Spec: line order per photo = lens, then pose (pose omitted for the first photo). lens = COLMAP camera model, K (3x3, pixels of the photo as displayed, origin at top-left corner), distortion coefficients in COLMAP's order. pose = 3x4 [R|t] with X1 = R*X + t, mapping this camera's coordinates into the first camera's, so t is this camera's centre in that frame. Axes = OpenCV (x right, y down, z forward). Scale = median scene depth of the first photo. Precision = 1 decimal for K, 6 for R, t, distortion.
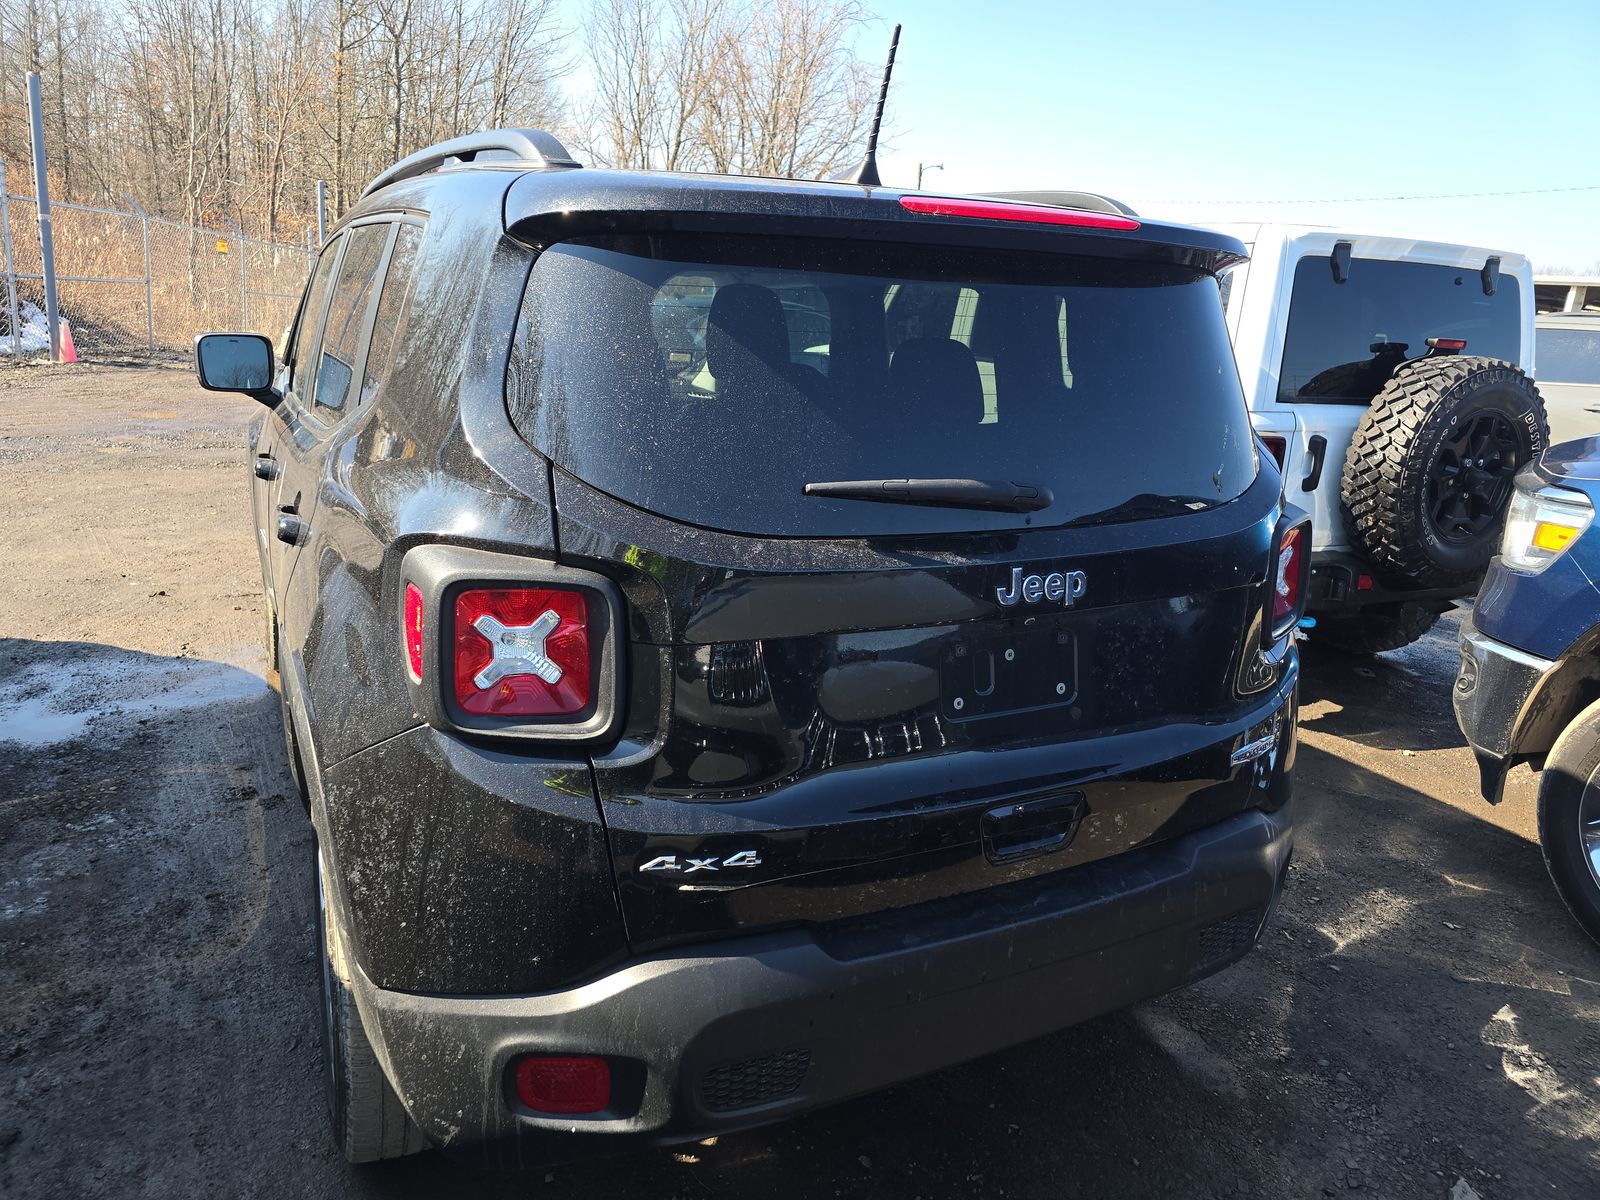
lens RADIAL K [[1065.9, 0, 803.1], [0, 1065.9, 596.8], [0, 0, 1]] dist [0.056580, -0.056429]
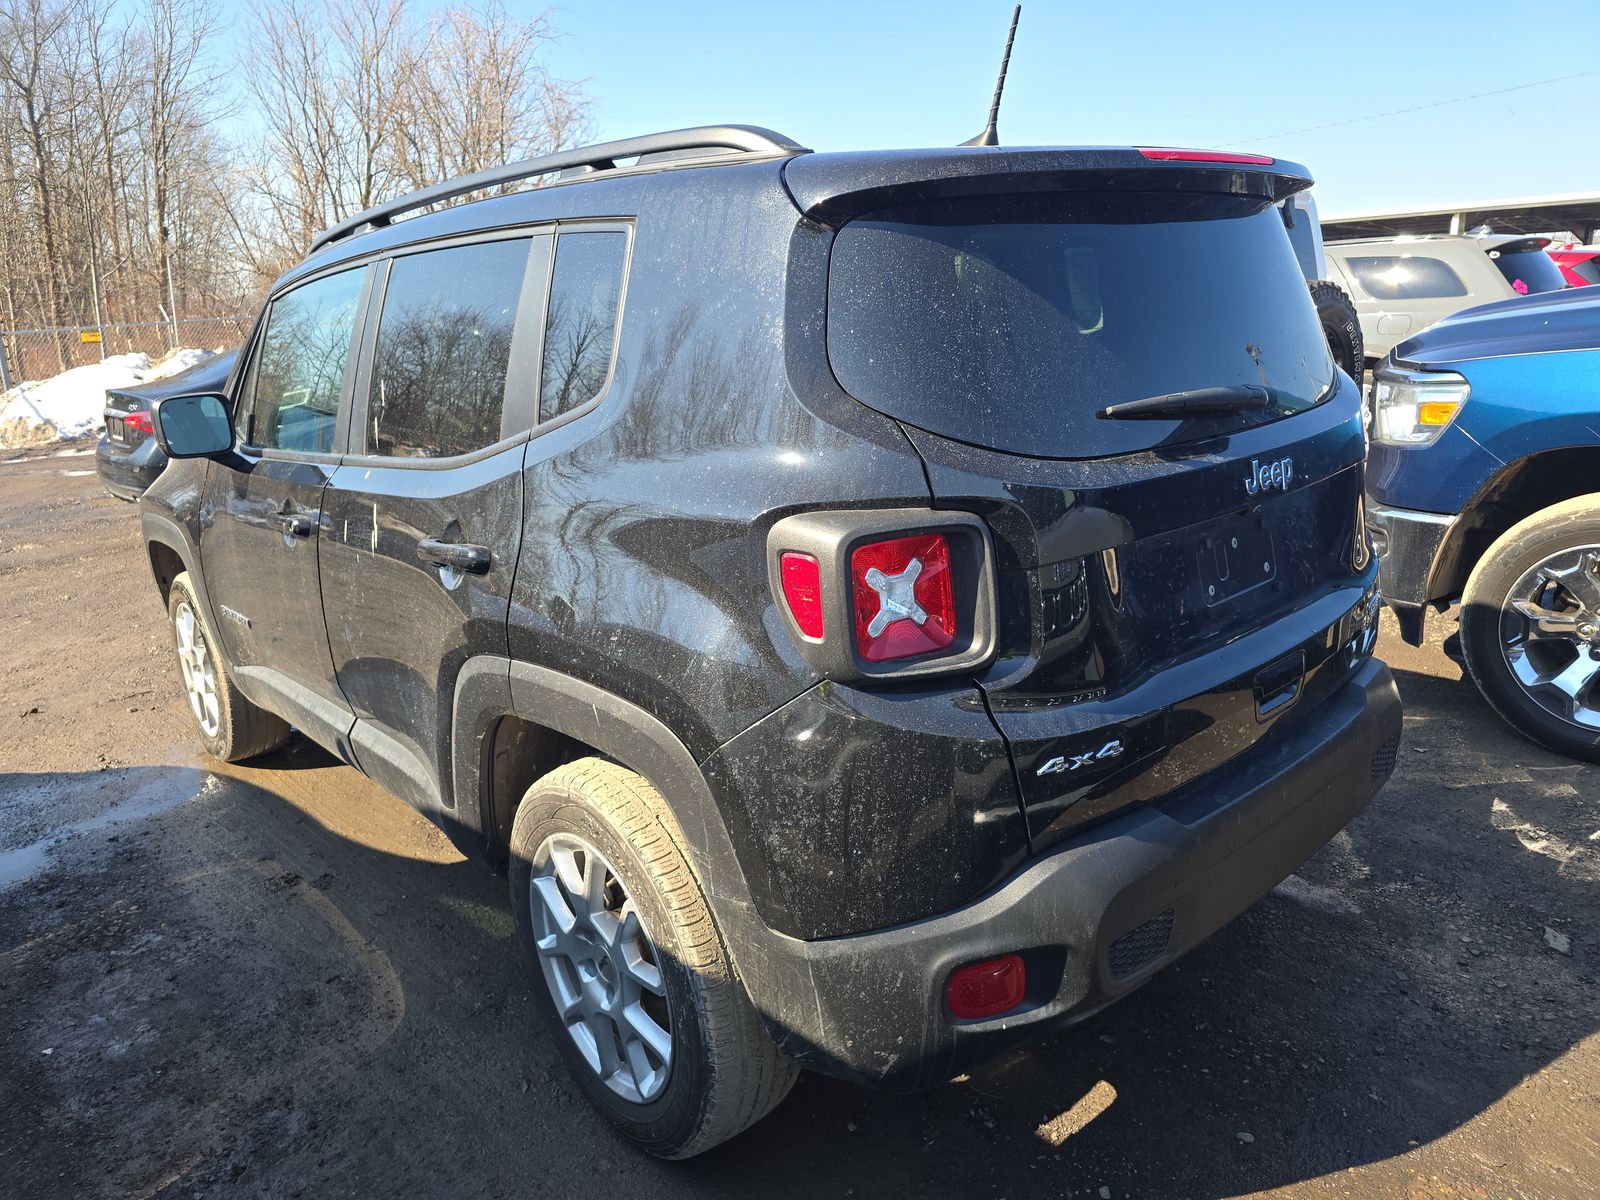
lens RADIAL K [[1065.9, 0, 803.1], [0, 1065.9, 596.8], [0, 0, 1]] dist [0.056580, -0.056429]
pose [[0.961516, -0.172638, 0.213735, -0.565193], [0.174648, 0.984584, 0.009590, 0.022461], [-0.212096, 0.028108, 0.976845, -0.026270]]
